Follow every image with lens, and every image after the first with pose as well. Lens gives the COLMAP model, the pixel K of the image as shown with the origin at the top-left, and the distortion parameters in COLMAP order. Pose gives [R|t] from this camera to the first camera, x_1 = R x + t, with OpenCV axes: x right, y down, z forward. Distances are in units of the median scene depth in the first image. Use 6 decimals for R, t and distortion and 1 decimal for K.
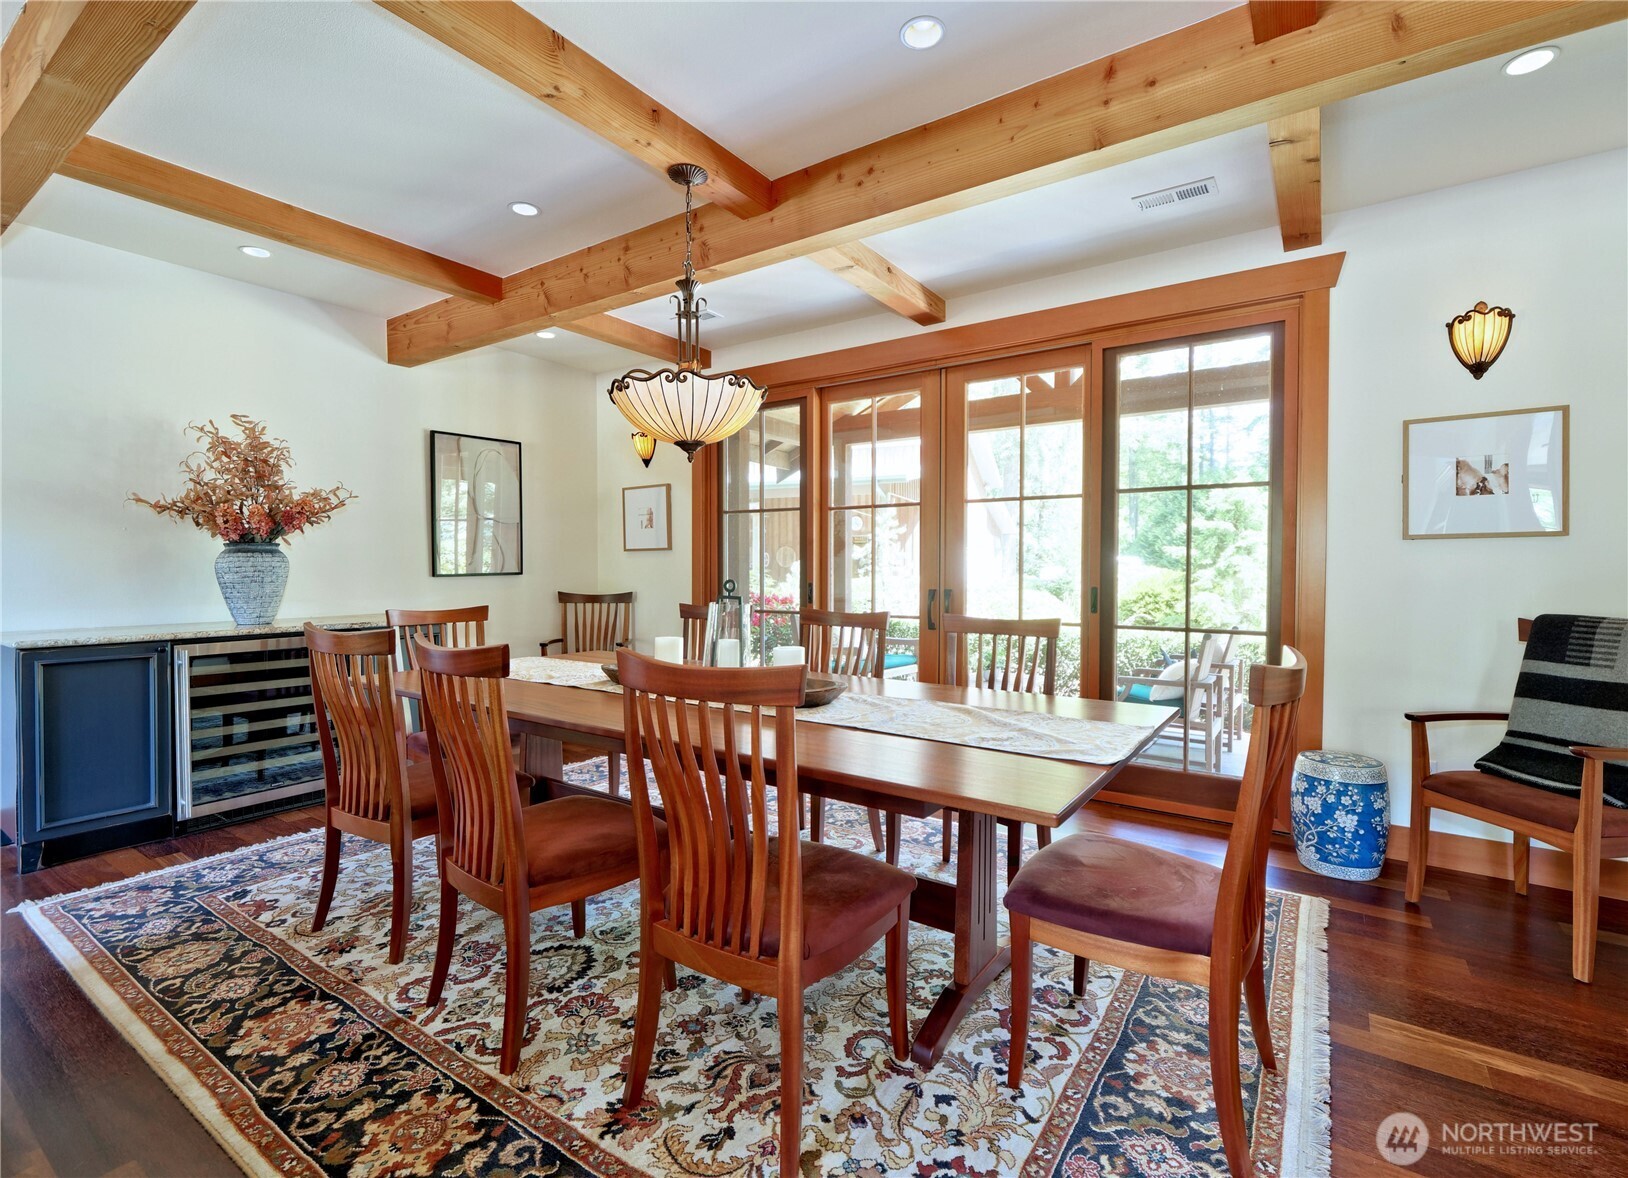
lens RADIAL K [[733.5, 0, 821.2], [0, 733.5, 545.8], [0, 0, 1]] dist [0.018504, -0.000178]
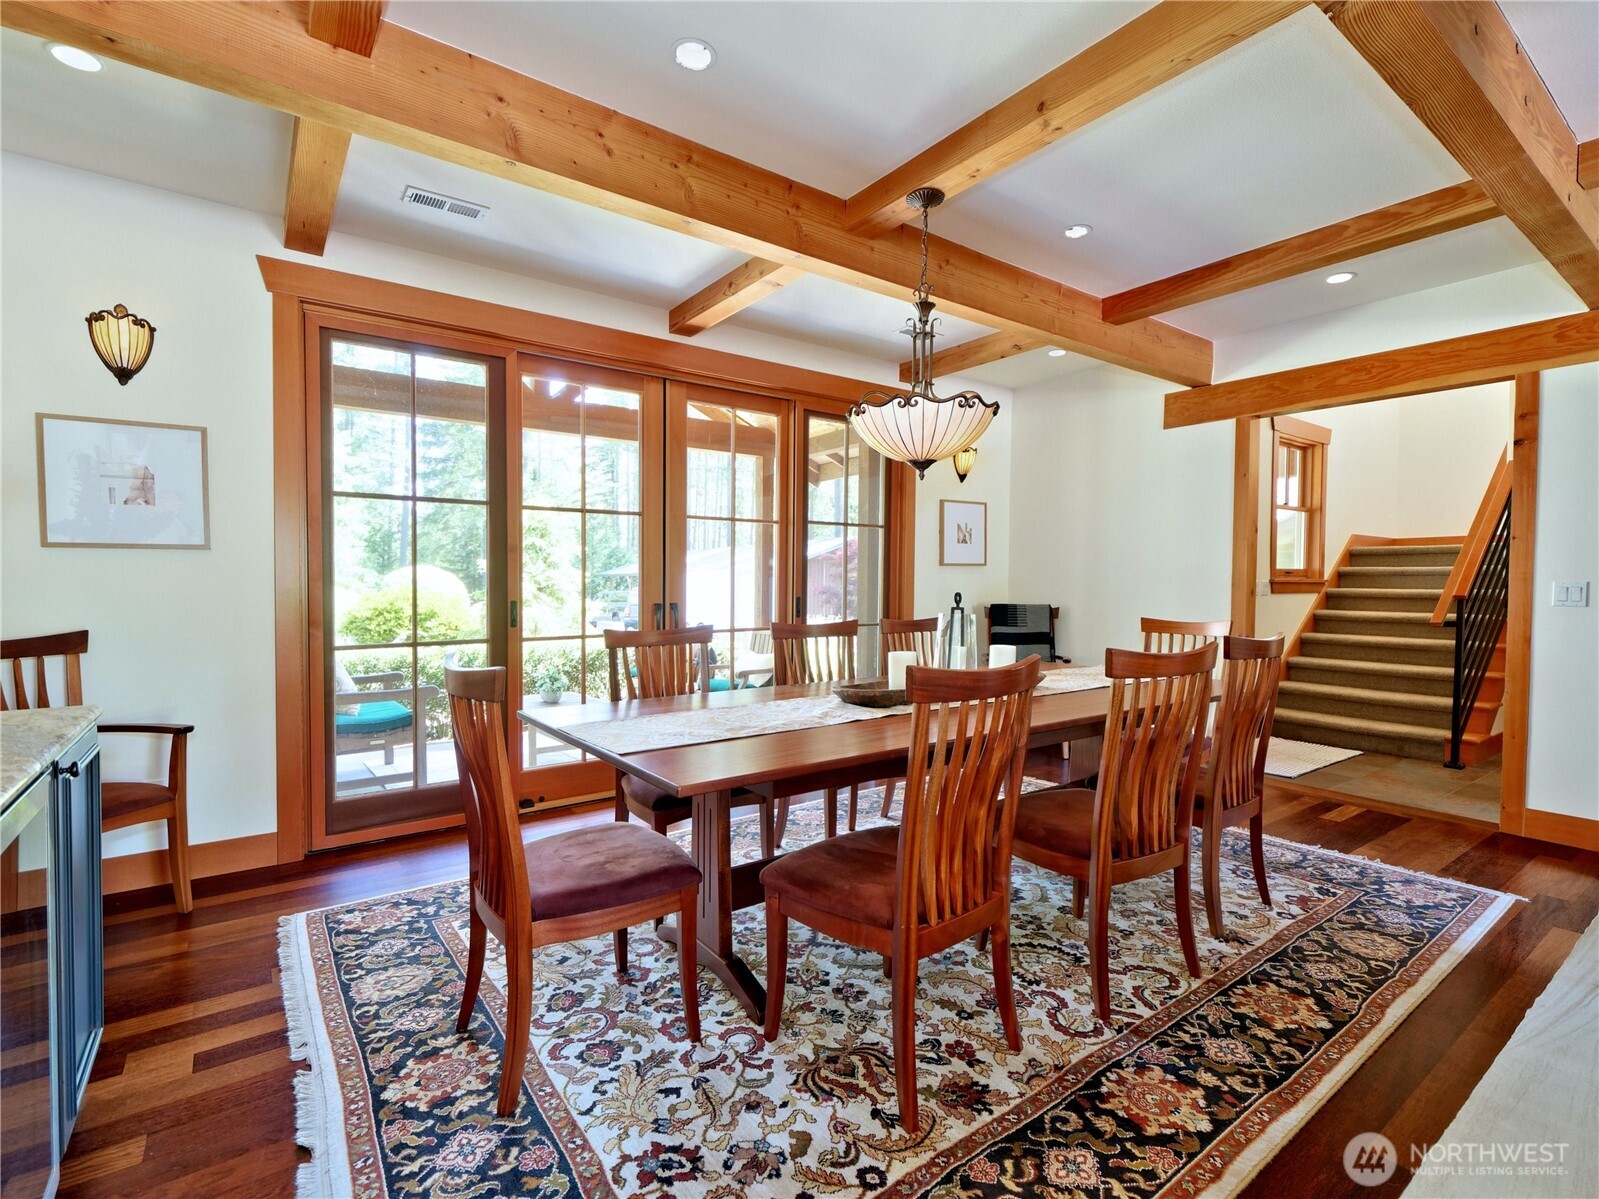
lens RADIAL K [[759.7, 0, 799.5], [0, 759.7, 599.5], [0, 0, 1]] dist [0.001470, -0.000546]
pose [[0.333199, -0.023851, 0.942555, -1.101190], [-0.028580, 0.998965, 0.035381, 0.018495], [-0.942423, -0.038728, 0.332172, 0.726548]]
